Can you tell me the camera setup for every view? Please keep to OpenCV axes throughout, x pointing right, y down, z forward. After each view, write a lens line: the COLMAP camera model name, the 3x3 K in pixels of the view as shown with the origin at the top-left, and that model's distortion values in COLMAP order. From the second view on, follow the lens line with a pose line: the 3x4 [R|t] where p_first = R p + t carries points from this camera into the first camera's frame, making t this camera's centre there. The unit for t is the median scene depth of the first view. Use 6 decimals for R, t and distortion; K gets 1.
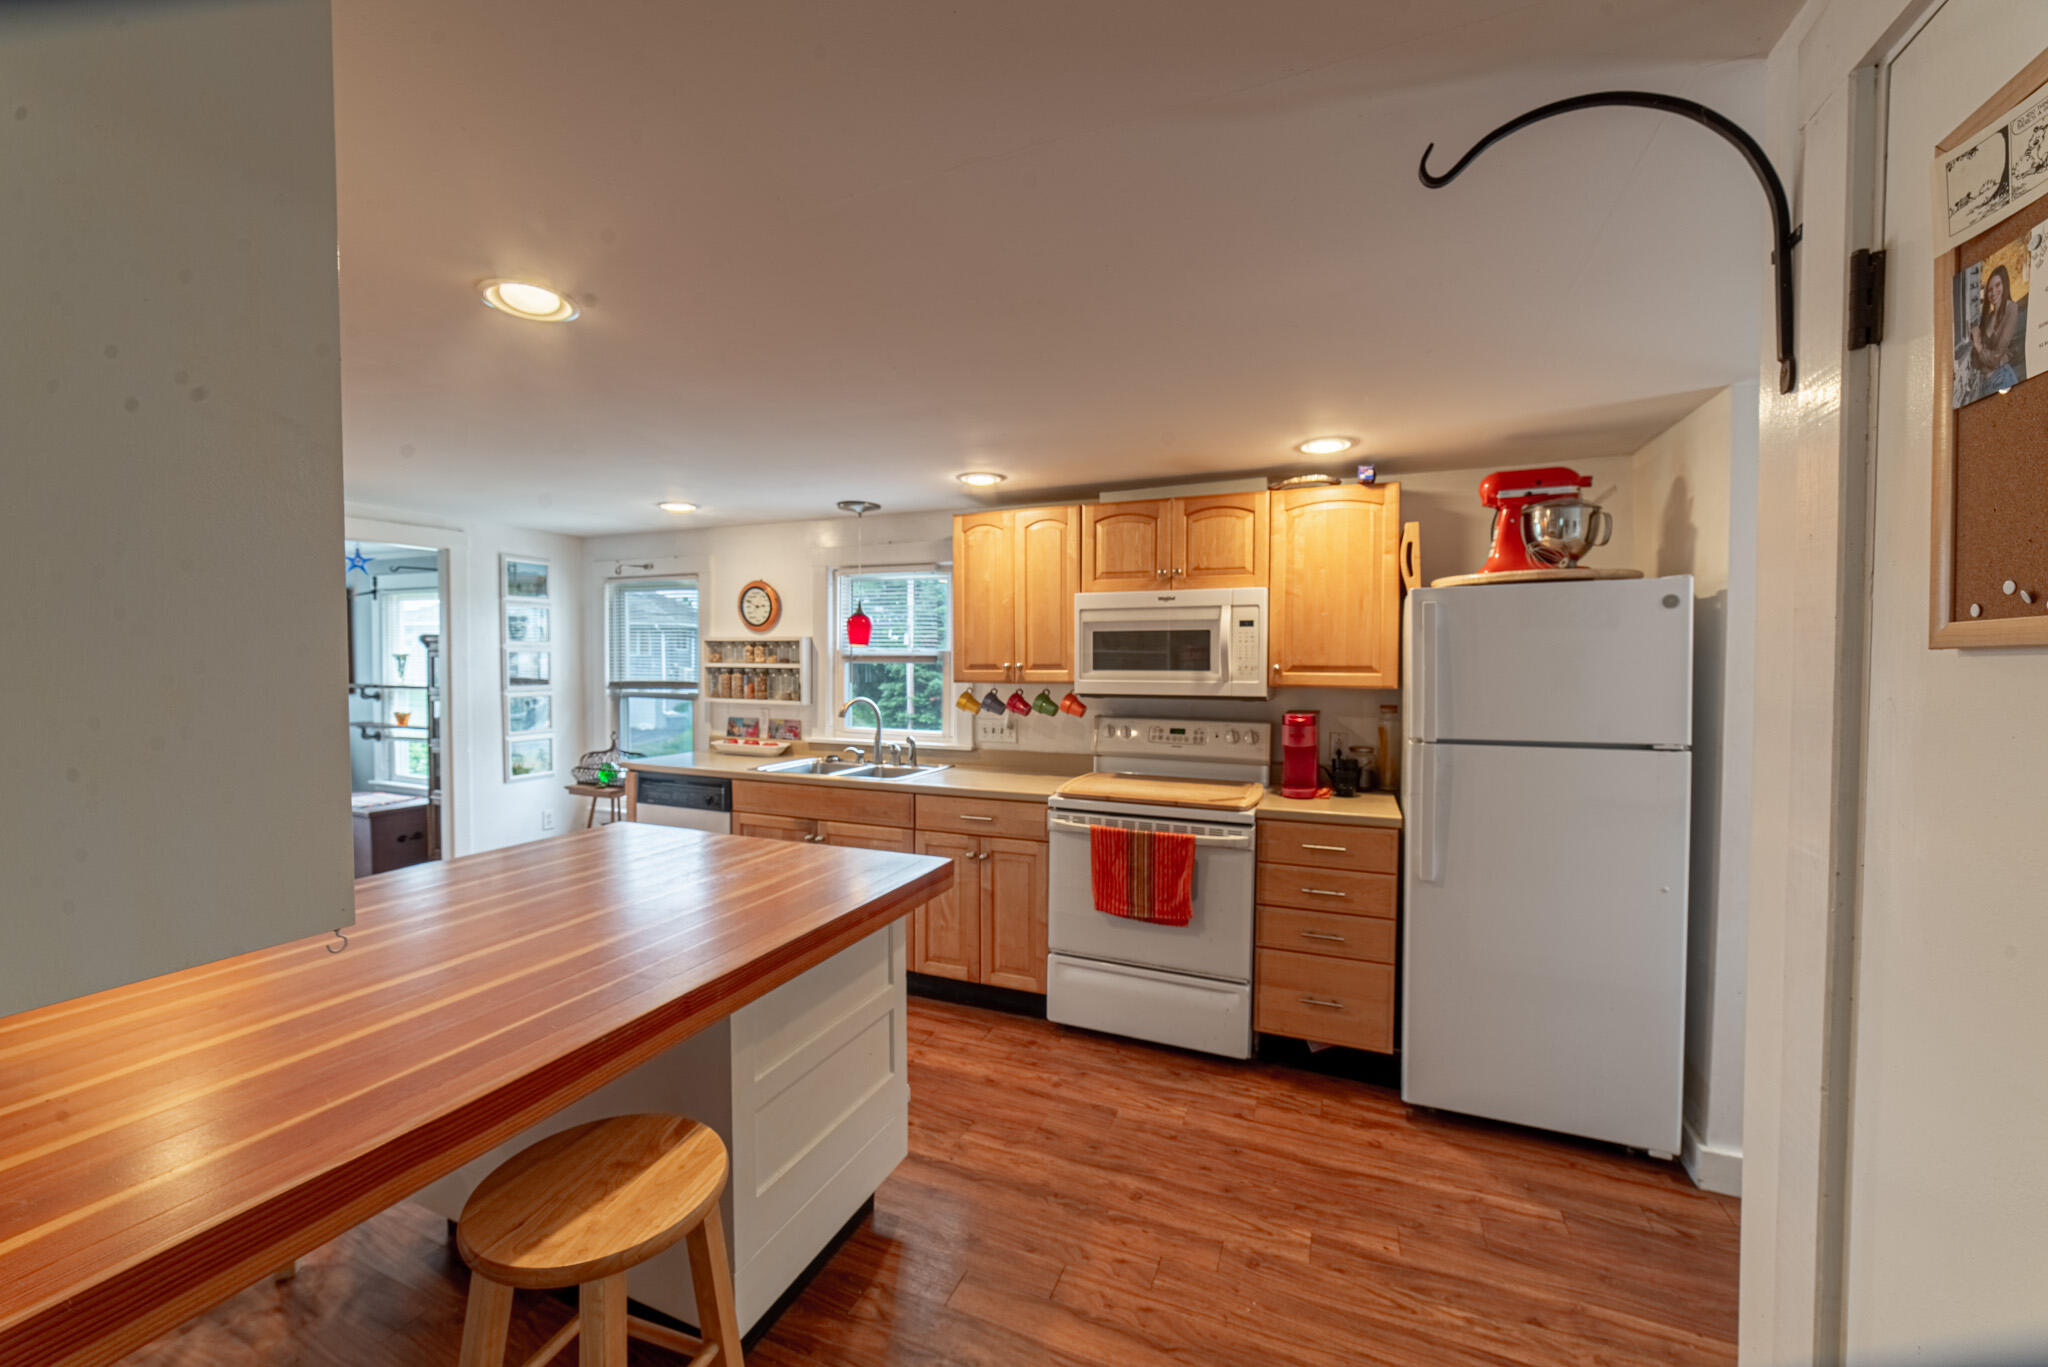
lens RADIAL K [[784.4, 0, 1027.8], [0, 784.4, 685.5], [0, 0, 1]] dist [-0.001536, 0.001290]
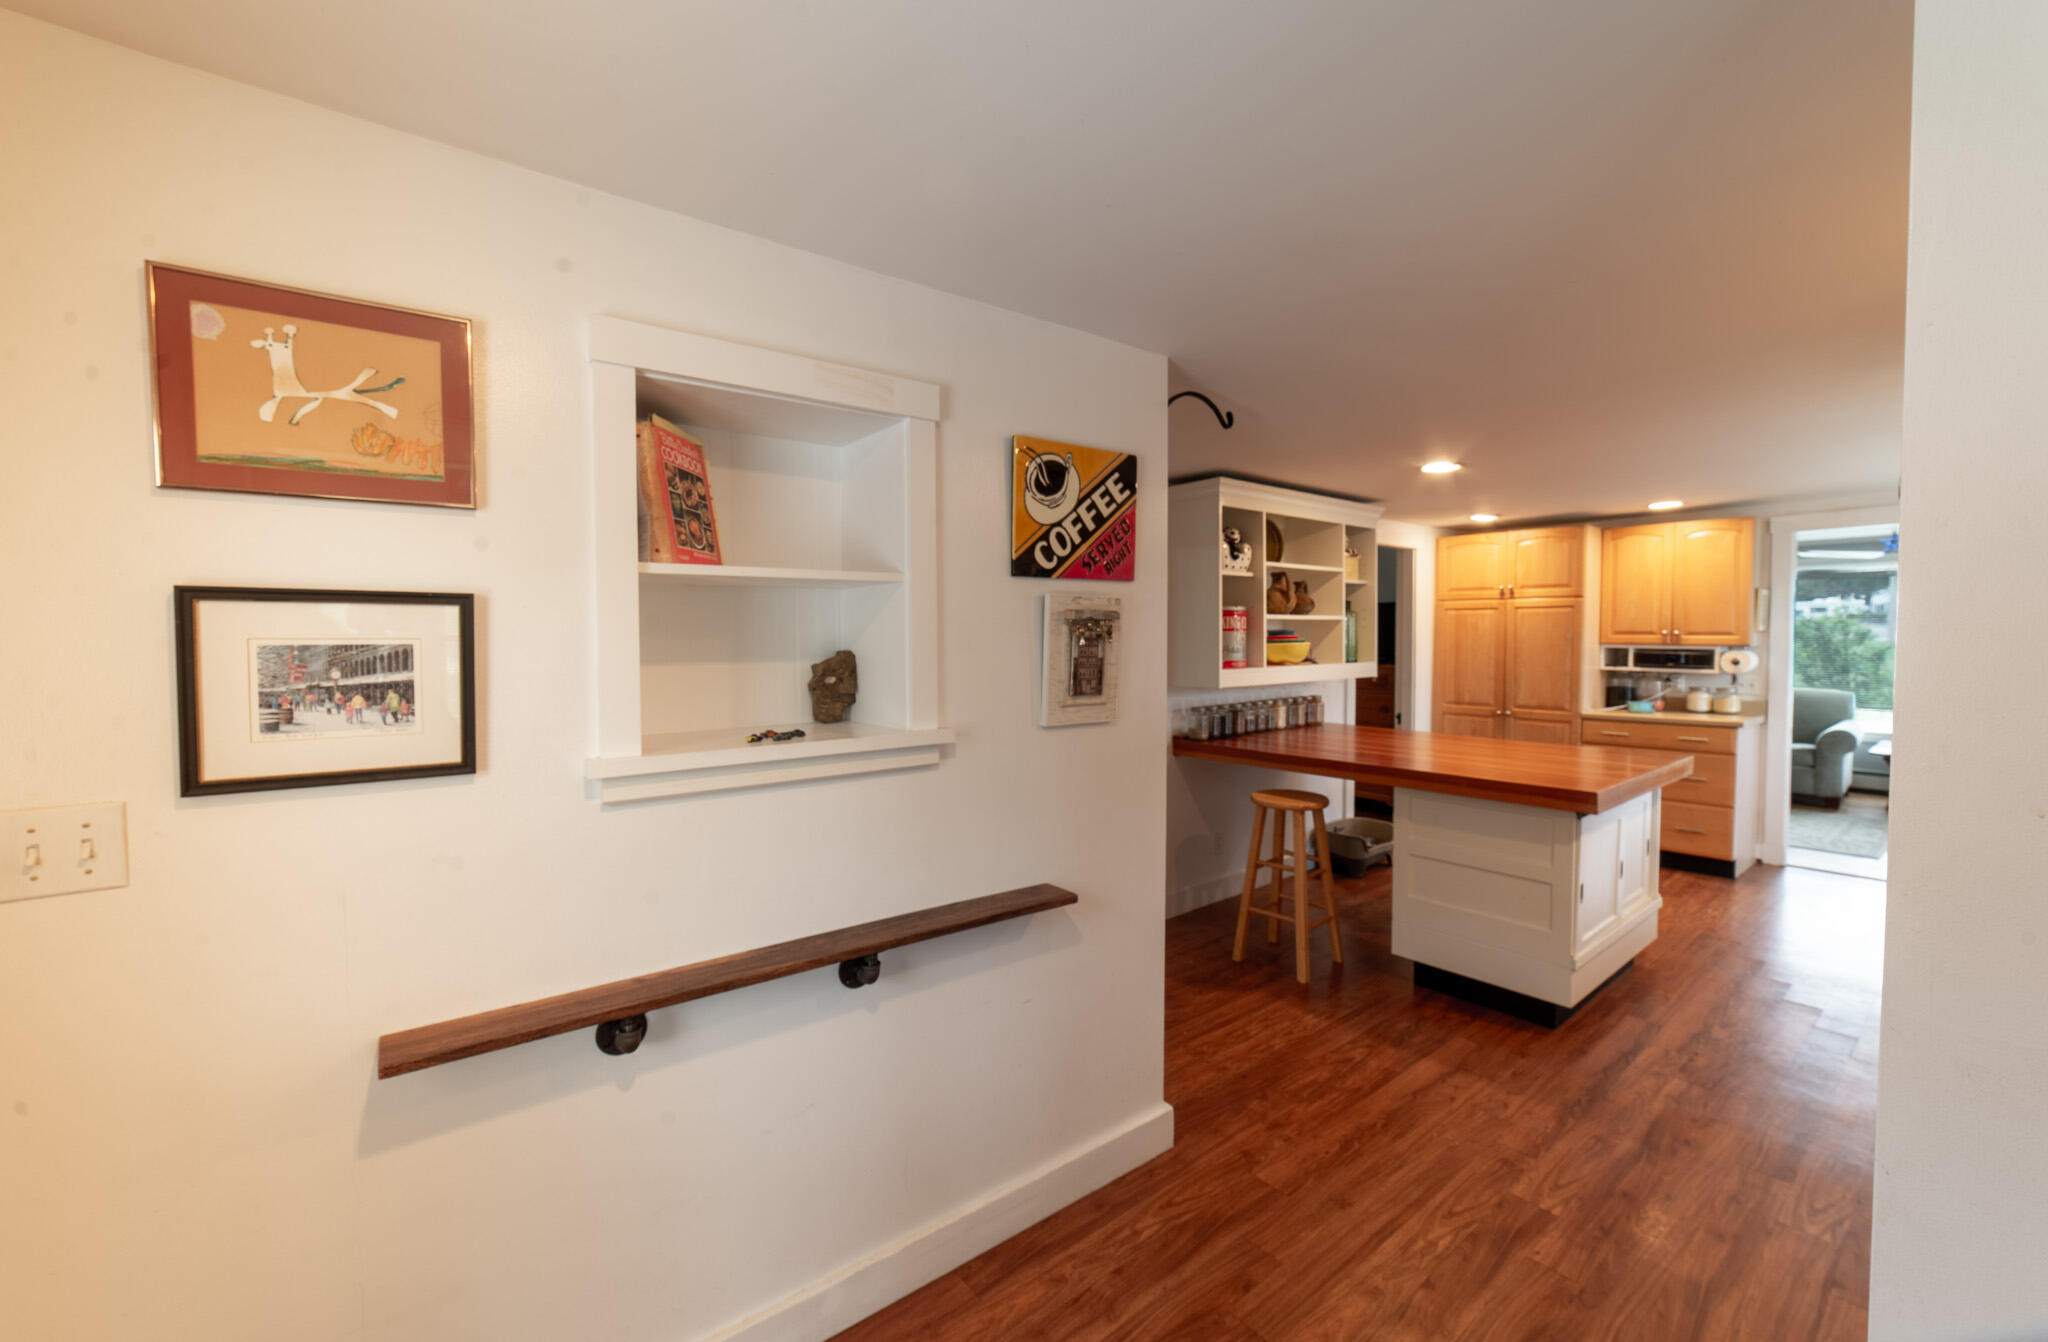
lens RADIAL K [[836.3, 0, 1027.7], [0, 836.3, 662.5], [0, 0, 1]] dist [-0.014200, 0.002564]
pose [[-0.468580, 0.028301, -0.882968, 1.578711], [-0.023431, 0.998737, 0.044447, -0.016793], [0.883110, 0.041516, -0.467325, 0.884054]]
